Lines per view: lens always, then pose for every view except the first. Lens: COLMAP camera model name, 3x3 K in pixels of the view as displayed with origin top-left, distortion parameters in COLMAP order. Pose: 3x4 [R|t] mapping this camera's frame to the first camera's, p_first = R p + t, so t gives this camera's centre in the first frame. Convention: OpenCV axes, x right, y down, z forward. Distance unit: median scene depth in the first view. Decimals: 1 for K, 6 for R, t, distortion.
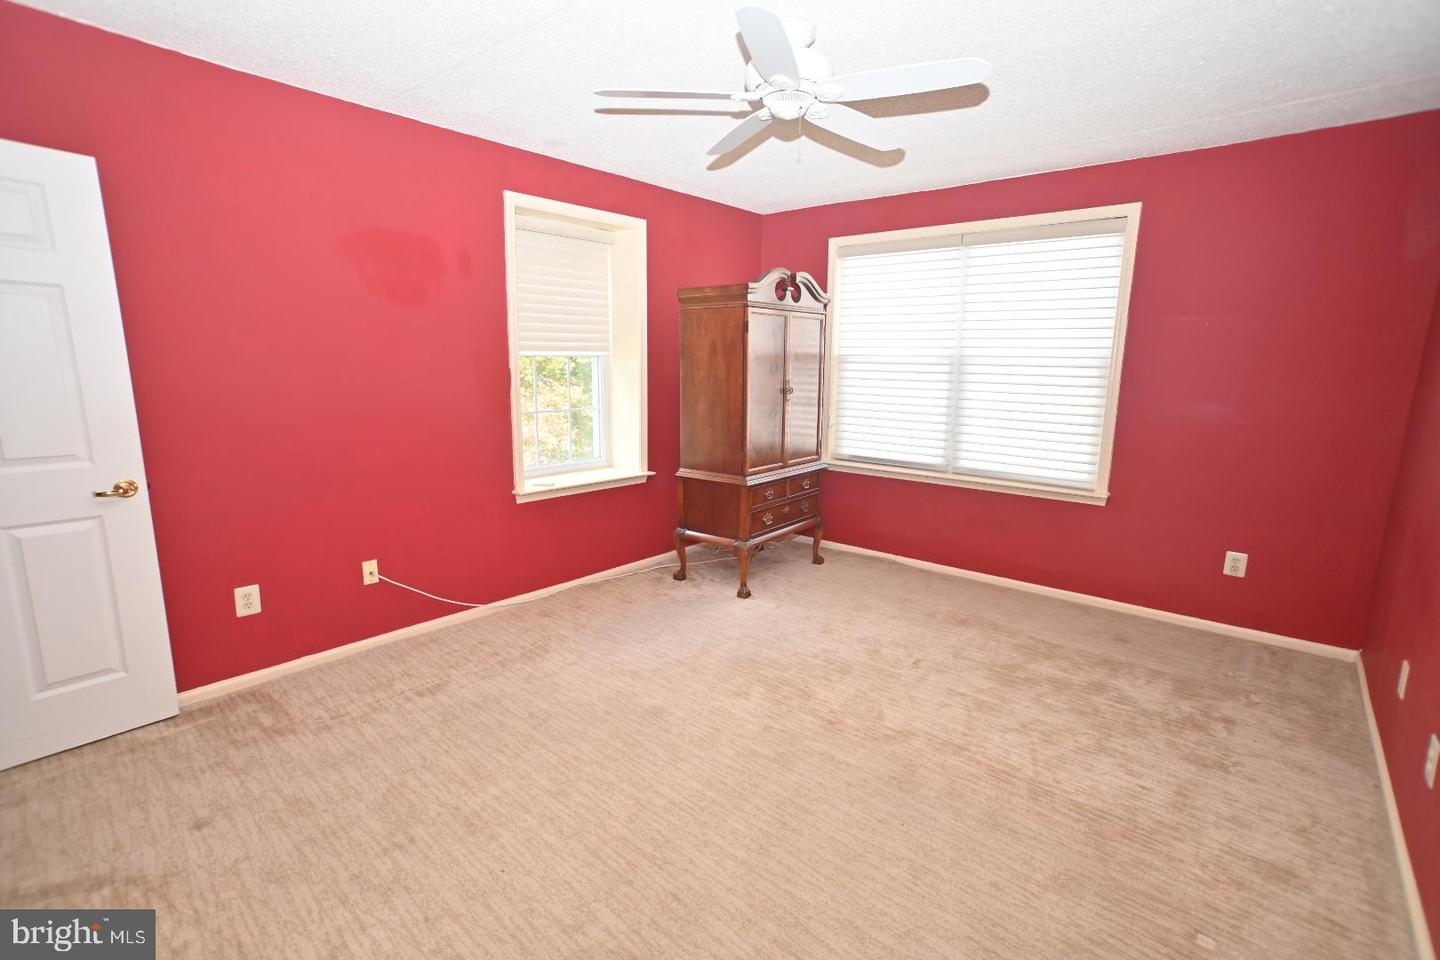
lens RADIAL K [[697.1, 0, 719.0], [0, 697.1, 487.5], [0, 0, 1]] dist [-0.046494, 0.047084]
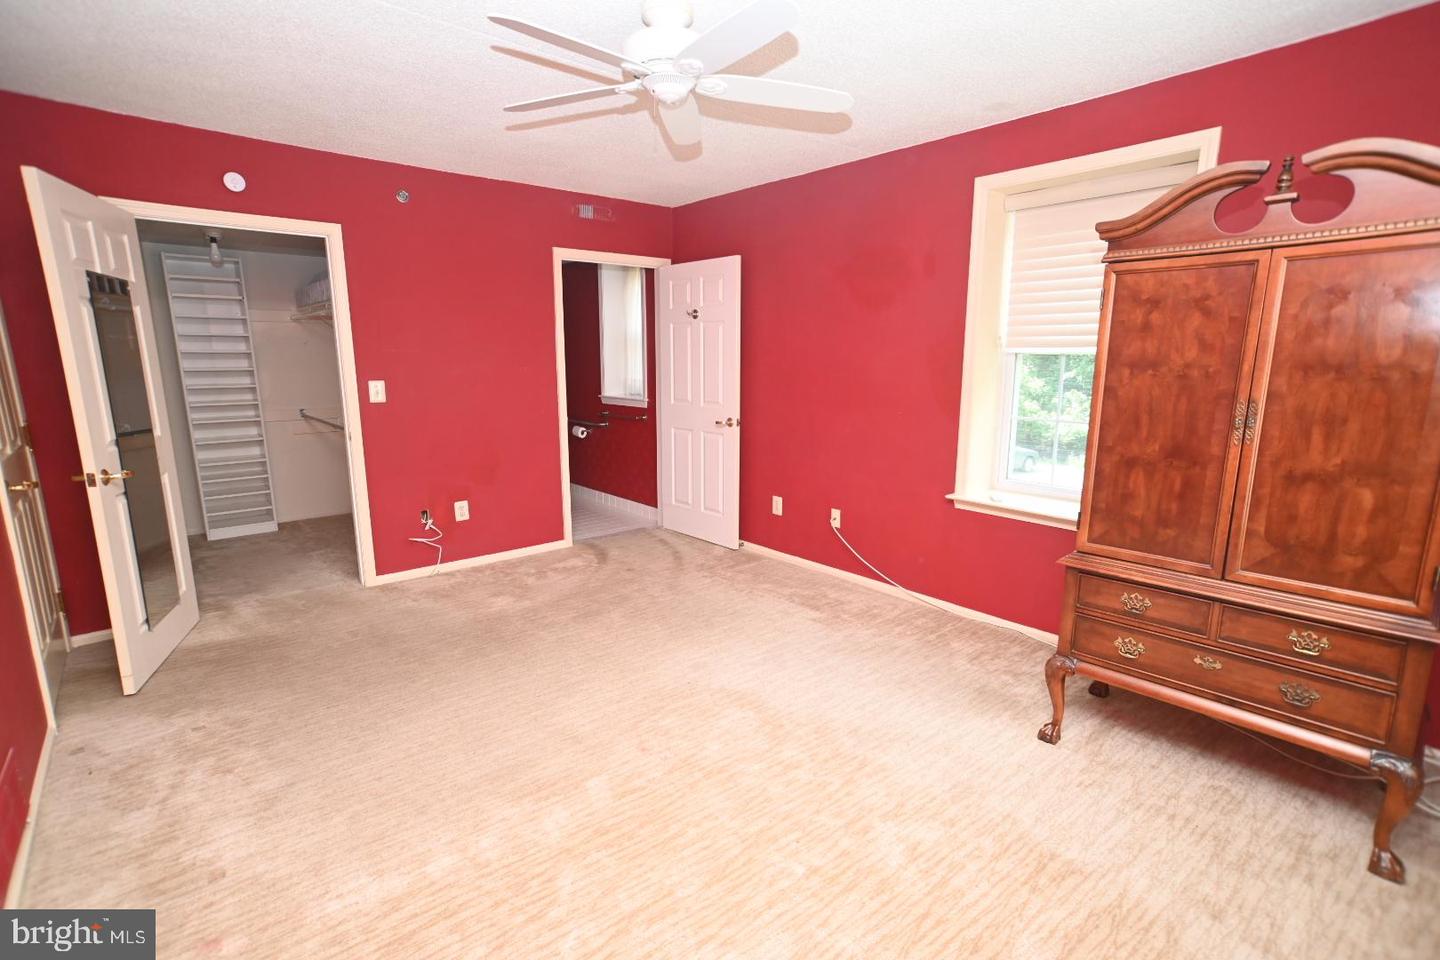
lens RADIAL K [[697.1, 0, 719.0], [0, 697.1, 487.5], [0, 0, 1]] dist [-0.046494, 0.047084]
pose [[-0.132590, 0.185353, -0.973686, 0.763191], [-0.186483, 0.960151, 0.208170, -0.158876], [0.973470, 0.209177, -0.092741, 0.861864]]
